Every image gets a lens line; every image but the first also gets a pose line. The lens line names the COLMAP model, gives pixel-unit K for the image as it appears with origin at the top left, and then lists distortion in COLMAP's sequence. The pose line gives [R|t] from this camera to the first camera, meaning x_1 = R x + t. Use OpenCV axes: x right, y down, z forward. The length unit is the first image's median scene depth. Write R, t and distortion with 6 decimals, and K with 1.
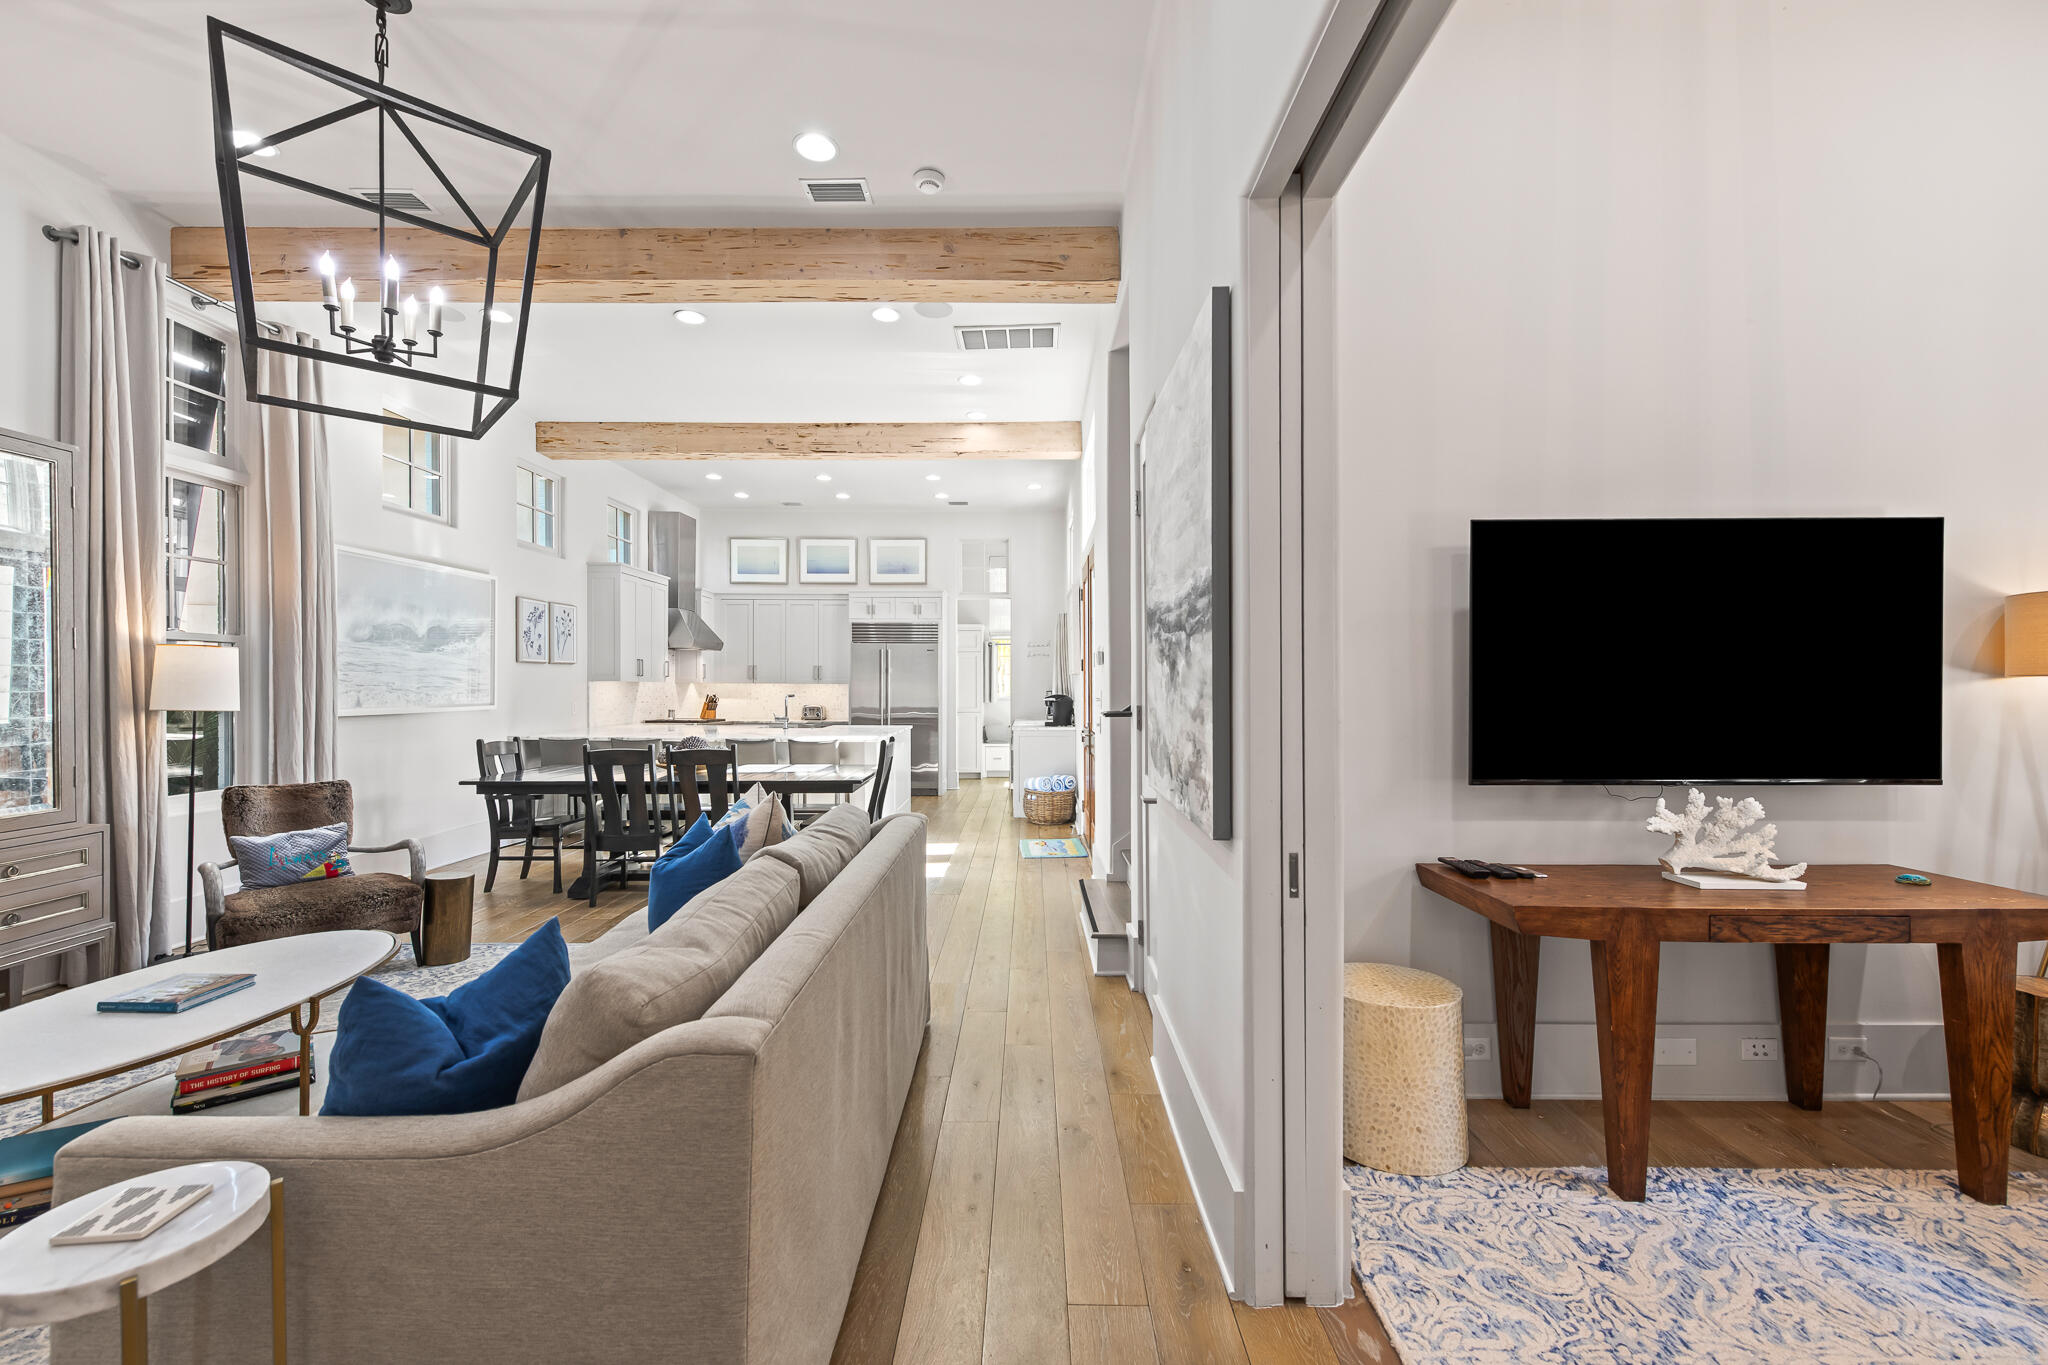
lens RADIAL K [[842.7, 0, 1024.4], [0, 842.7, 689.4], [0, 0, 1]] dist [0.007858, -0.002942]
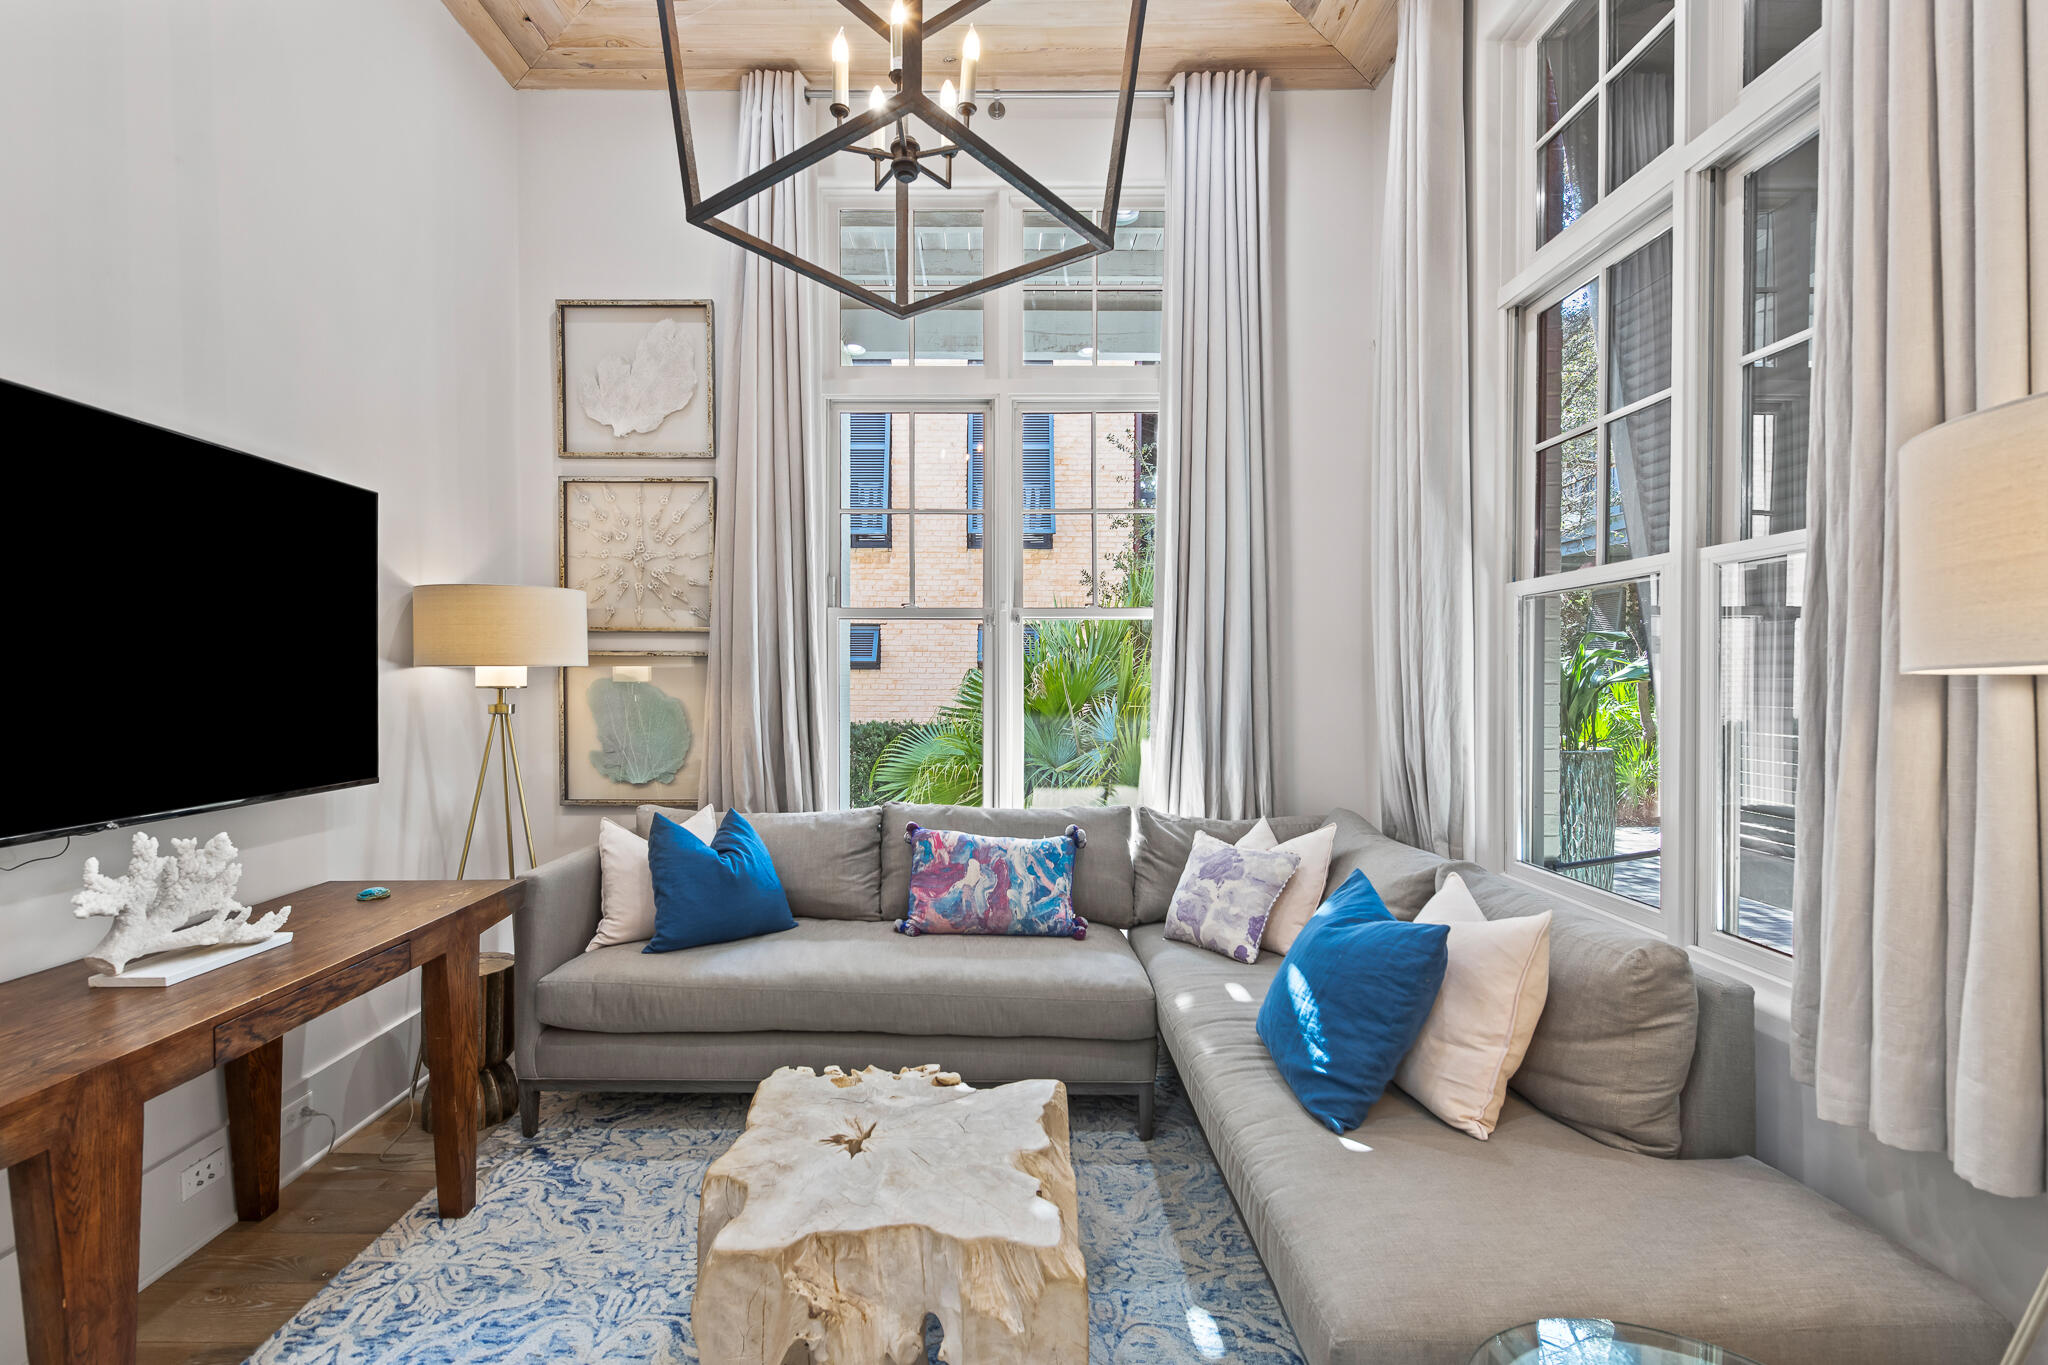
lens RADIAL K [[901.1, 0, 993.4], [0, 901.1, 688.0], [0, 0, 1]] dist [-0.002507, -0.000283]
pose [[-0.008186, -0.008388, 0.999931, 0.067921], [-0.003037, 0.999960, 0.008363, -0.000619], [-0.999962, -0.002968, -0.008211, 0.237321]]
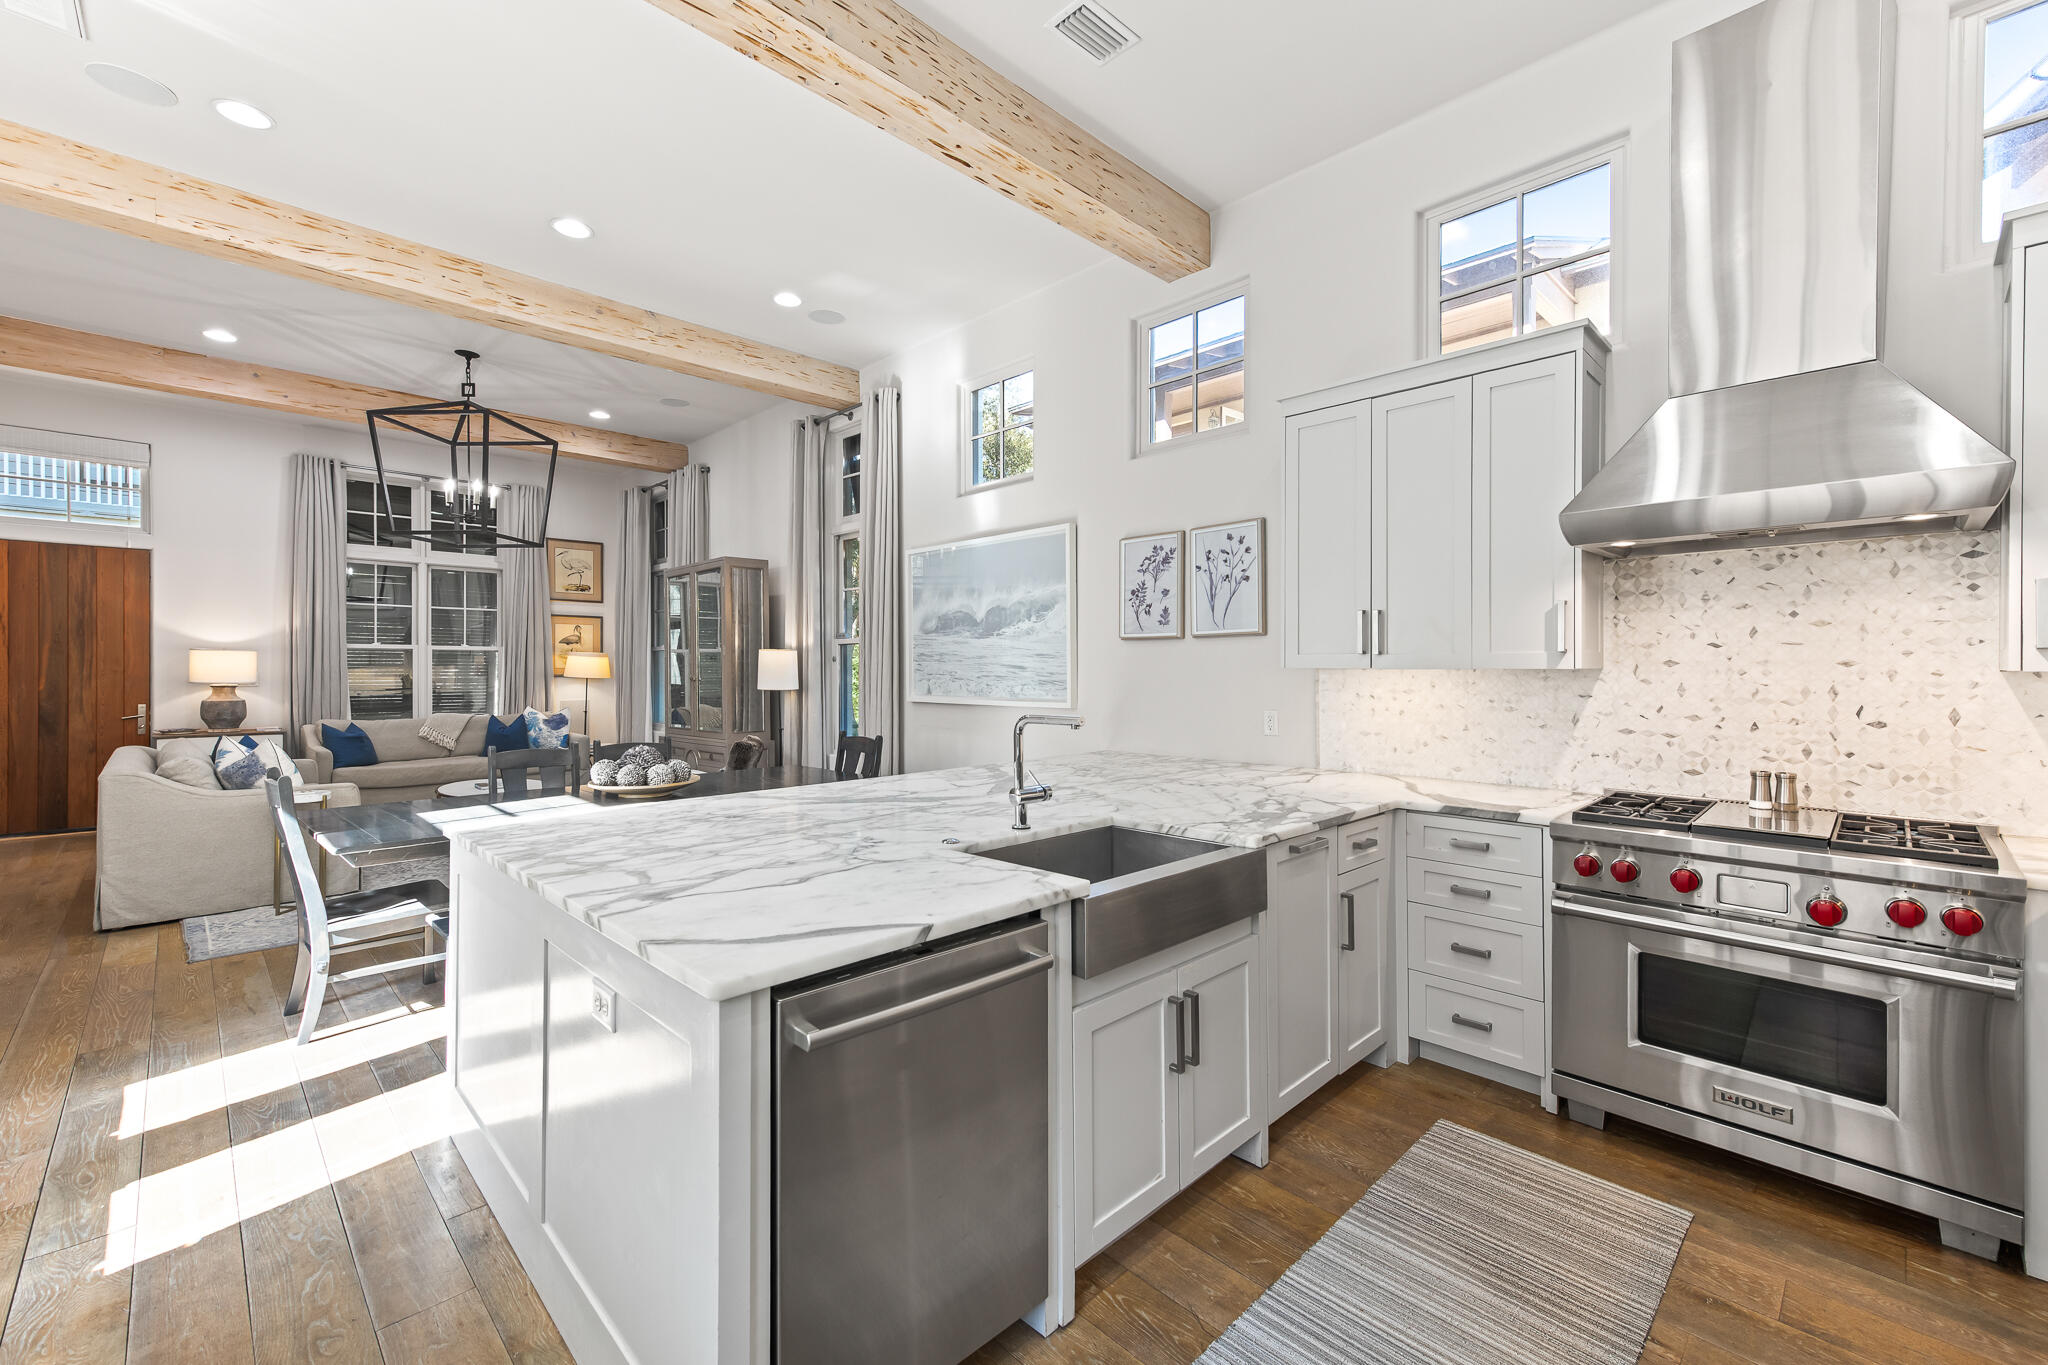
lens RADIAL K [[842.8, 0, 1032.6], [0, 842.8, 658.3], [0, 0, 1]] dist [0.015780, -0.000030]
pose [[-0.703577, -0.007582, -0.710579, -0.161718], [-0.002390, 0.999963, -0.008303, -0.022792], [0.710615, -0.004144, -0.703569, 2.573385]]
